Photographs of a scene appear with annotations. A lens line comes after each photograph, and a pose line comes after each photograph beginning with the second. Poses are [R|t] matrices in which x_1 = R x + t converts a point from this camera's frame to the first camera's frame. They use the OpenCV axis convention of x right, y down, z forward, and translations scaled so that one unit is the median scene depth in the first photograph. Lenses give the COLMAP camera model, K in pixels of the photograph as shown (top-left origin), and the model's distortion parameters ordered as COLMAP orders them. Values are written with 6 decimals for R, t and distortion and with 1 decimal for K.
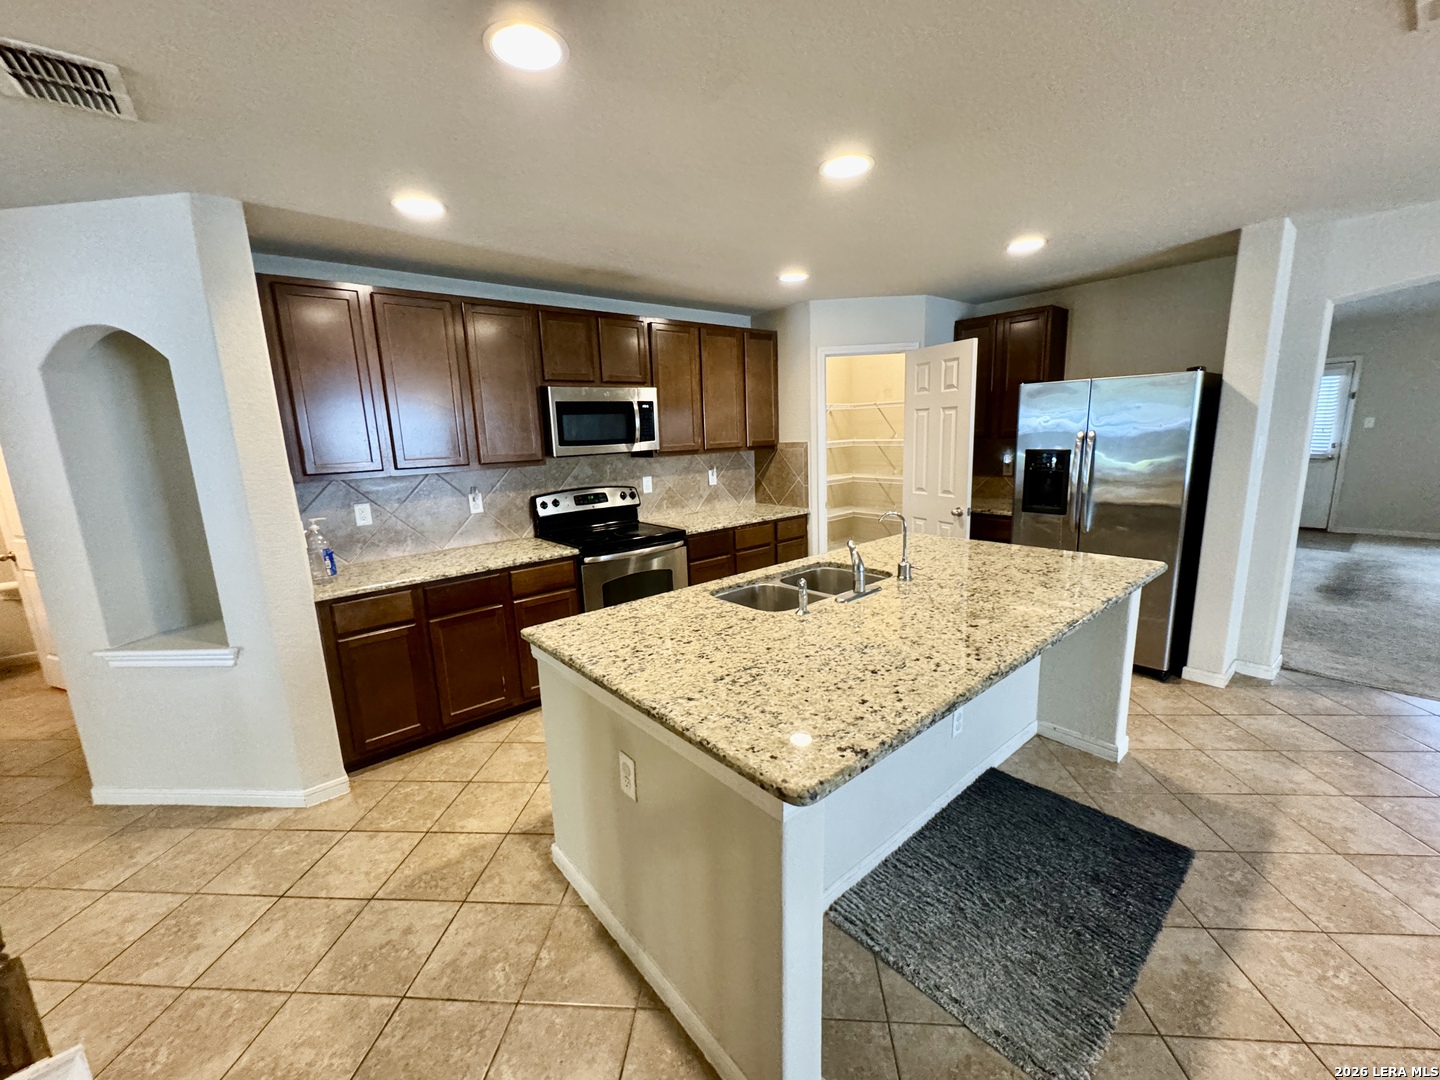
lens RADIAL K [[579.1, 0, 718.9], [0, 579.1, 541.4], [0, 0, 1]] dist [-0.000735, 0.000152]
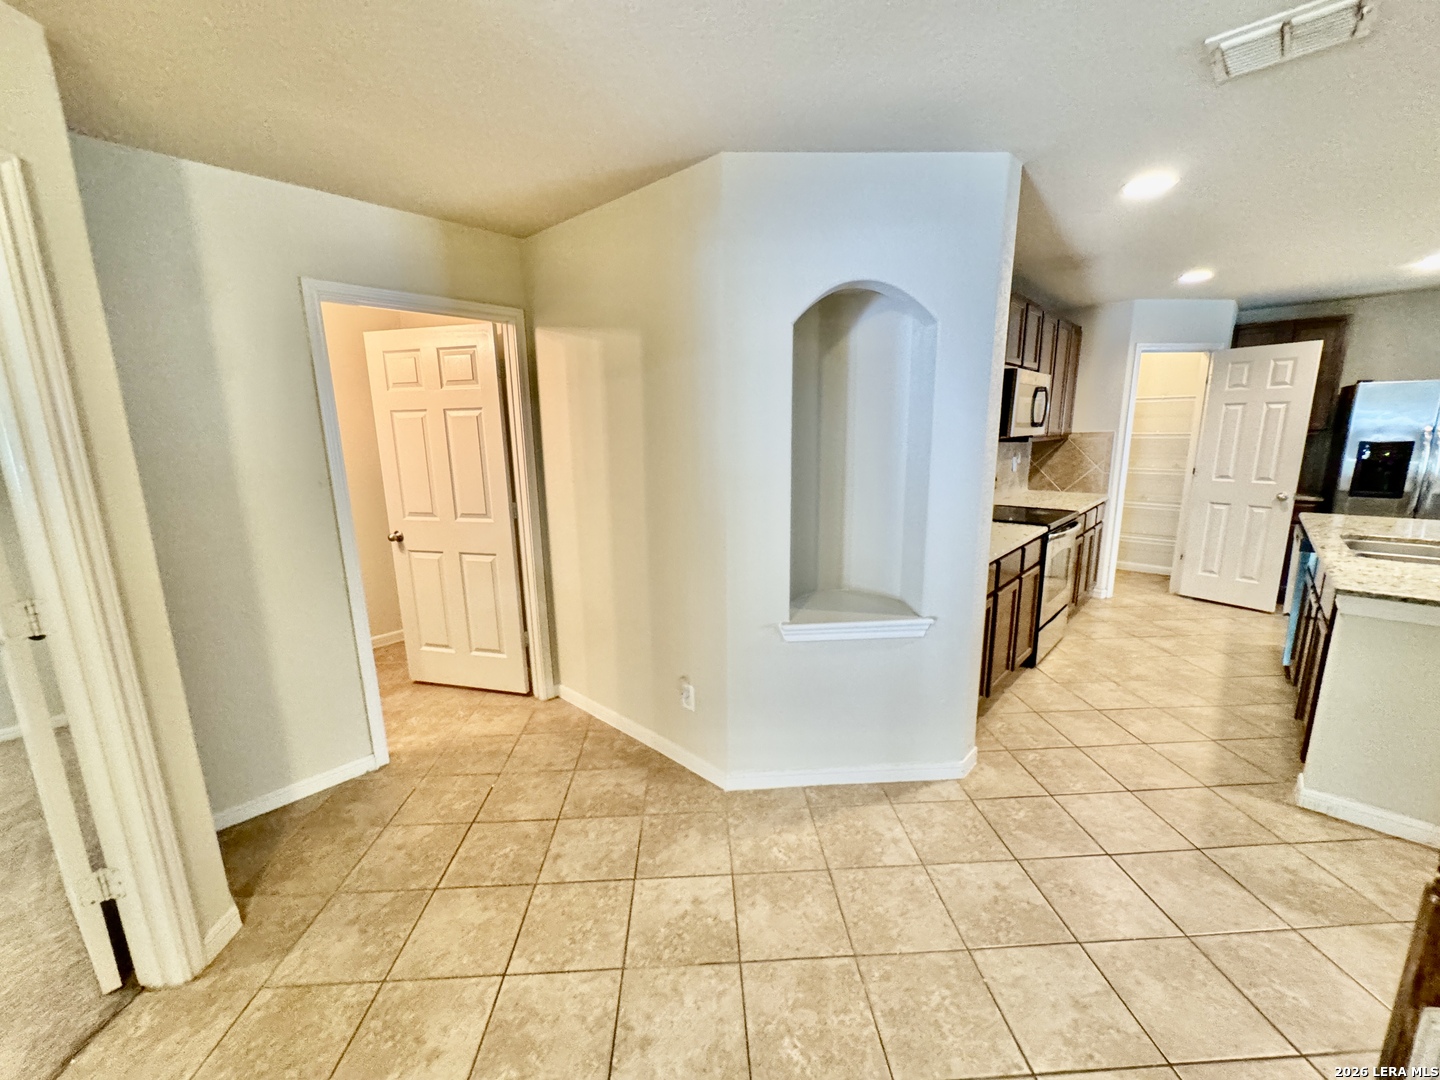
lens RADIAL K [[579.1, 0, 718.9], [0, 579.1, 541.4], [0, 0, 1]] dist [-0.000735, 0.000152]
pose [[0.991847, -0.000931, 0.127427, -0.921712], [0.001184, 0.999997, -0.001911, 0.039761], [-0.127425, 0.002046, 0.991846, 0.051820]]
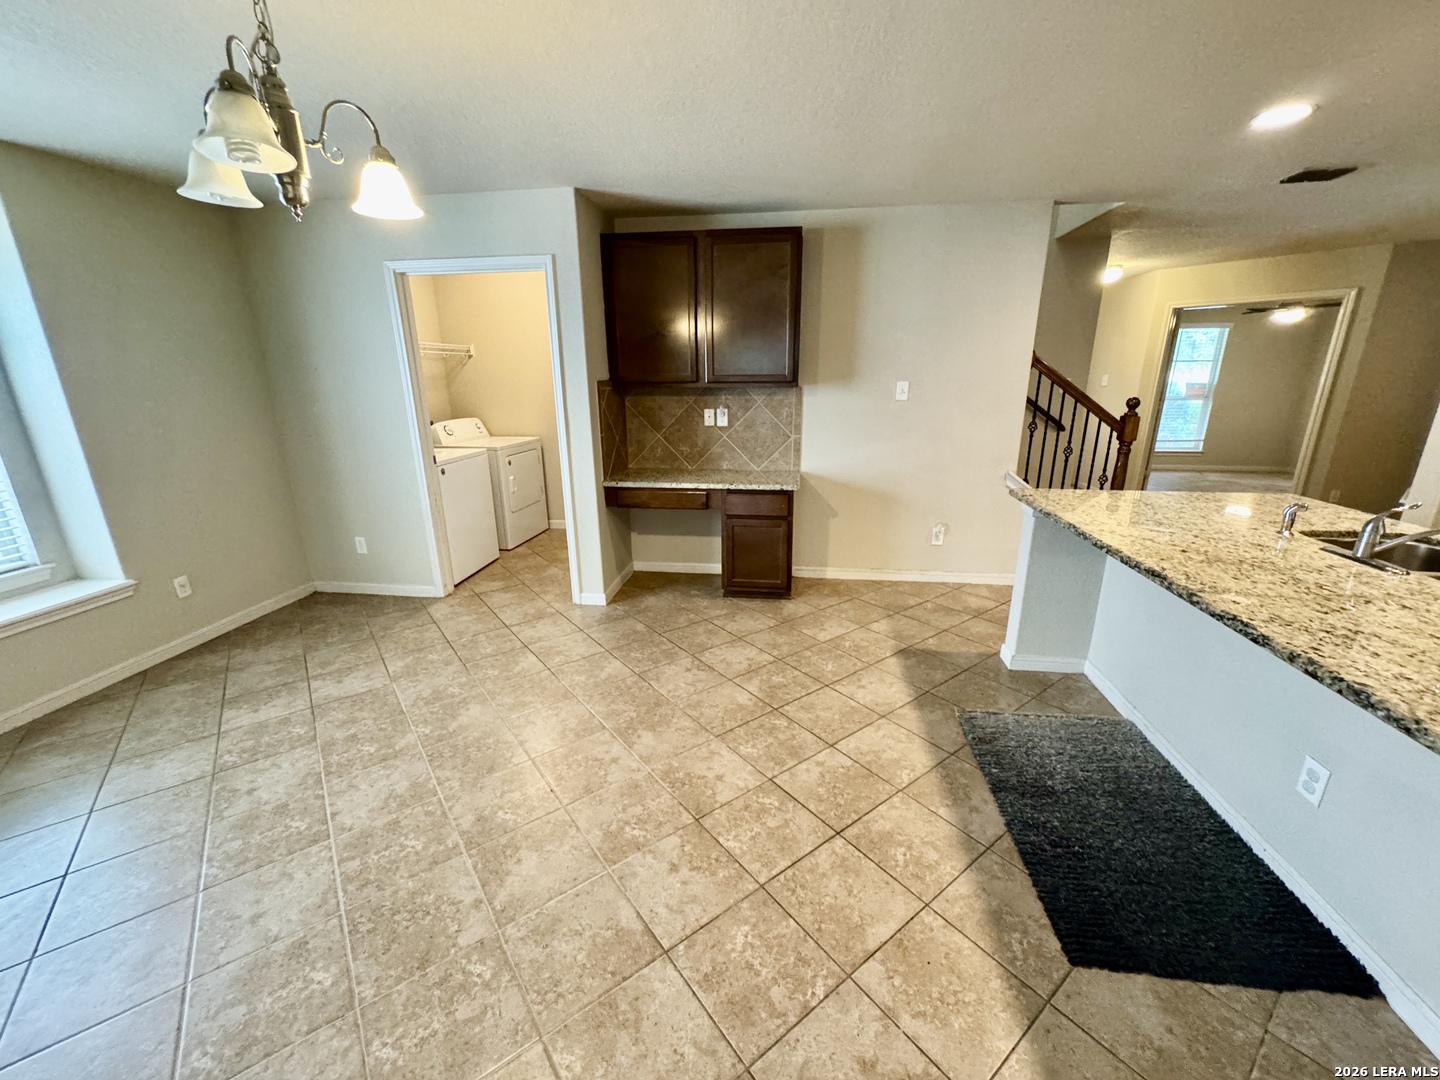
lens RADIAL K [[579.1, 0, 718.9], [0, 579.1, 541.4], [0, 0, 1]] dist [-0.000735, 0.000152]
pose [[-0.741195, 0.233146, -0.629502, 0.898426], [-0.091919, 0.893668, 0.439213, -0.128732], [0.664967, 0.383406, -0.640951, 0.588040]]
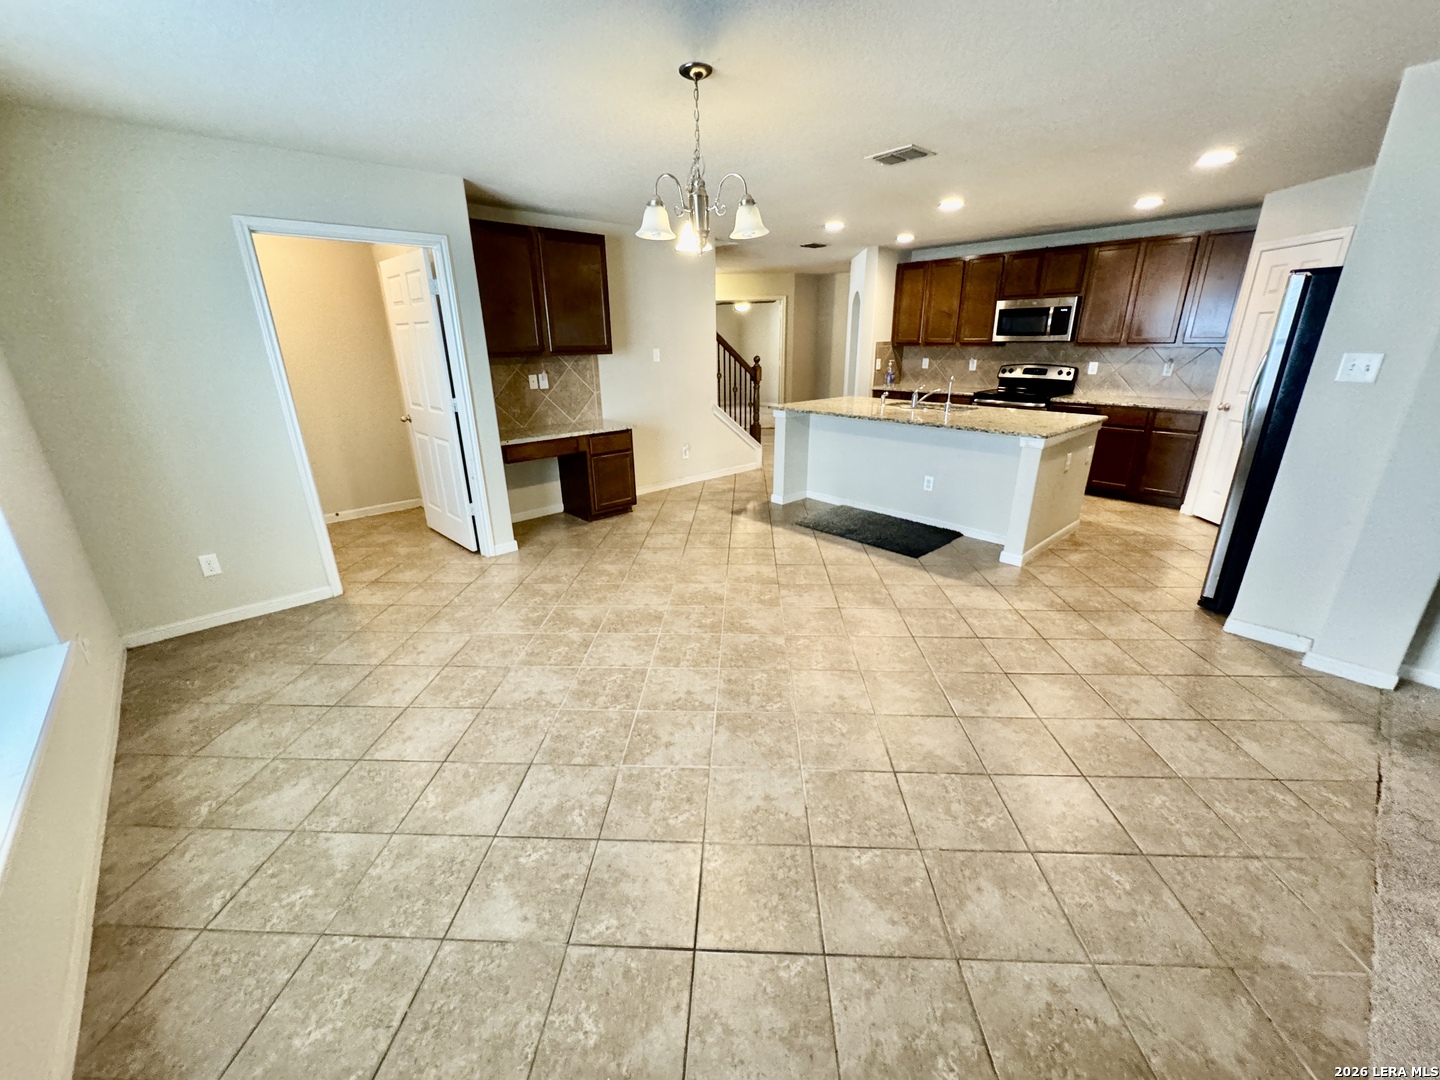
lens RADIAL K [[579.1, 0, 718.9], [0, 579.1, 541.4], [0, 0, 1]] dist [-0.000735, 0.000152]
pose [[0.041412, 0.370245, -0.928010, 1.593355], [-0.182960, 0.915912, 0.357254, -0.064074], [0.982248, 0.154994, 0.105669, 0.068296]]
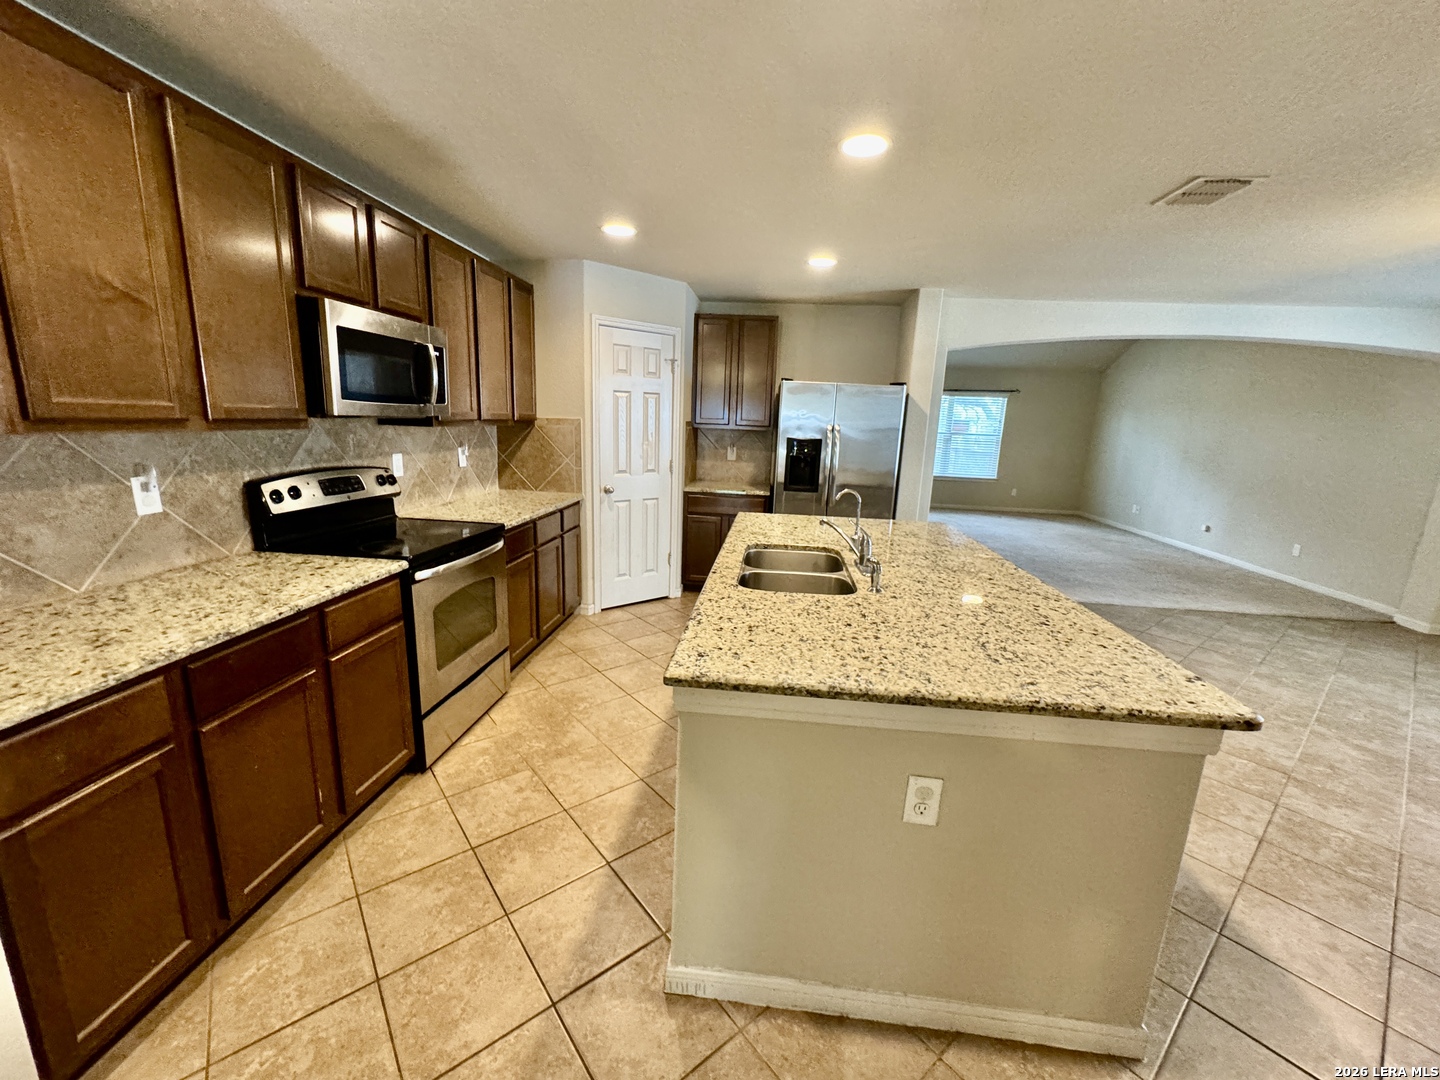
lens RADIAL K [[579.1, 0, 718.9], [0, 579.1, 541.4], [0, 0, 1]] dist [-0.000735, 0.000152]
pose [[0.716069, -0.080569, 0.693365, -0.431857], [0.066449, 0.996673, 0.047188, -0.015280], [-0.694860, 0.012284, 0.719040, 0.277065]]
